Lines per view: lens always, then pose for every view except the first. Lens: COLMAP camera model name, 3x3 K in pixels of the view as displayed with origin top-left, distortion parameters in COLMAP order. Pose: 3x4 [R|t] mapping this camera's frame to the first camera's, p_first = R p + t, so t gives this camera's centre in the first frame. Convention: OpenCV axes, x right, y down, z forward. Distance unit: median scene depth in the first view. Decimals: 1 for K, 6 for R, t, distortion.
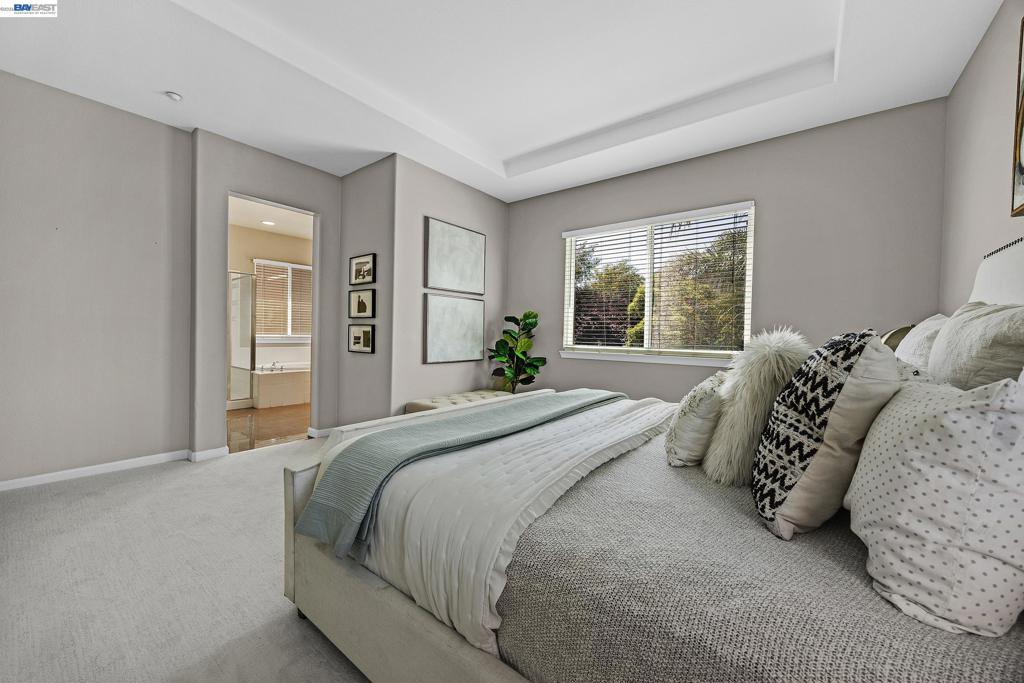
lens RADIAL K [[386.5, 0, 510.1], [0, 386.5, 341.8], [0, 0, 1]] dist [-0.000106, -0.000190]
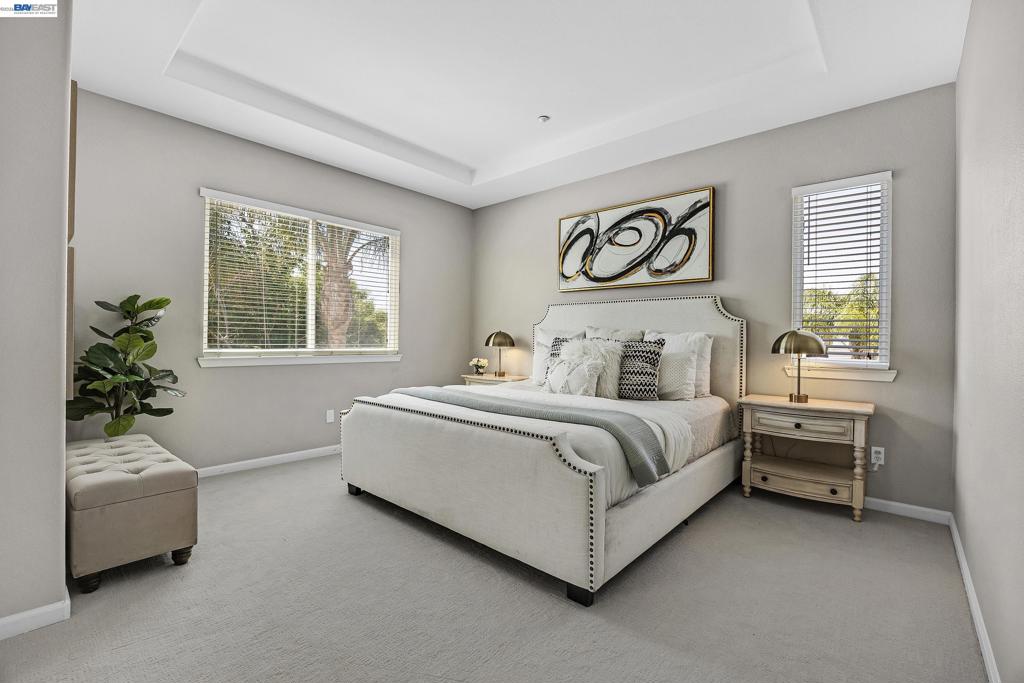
lens RADIAL K [[443.4, 0, 510.6], [0, 443.4, 338.5], [0, 0, 1]] dist [-0.019658, 0.000290]
pose [[0.043397, -0.020608, 0.998845, -1.080223], [0.010839, 0.999738, 0.020155, -0.038475], [-0.998999, 0.009952, 0.043609, 0.729649]]
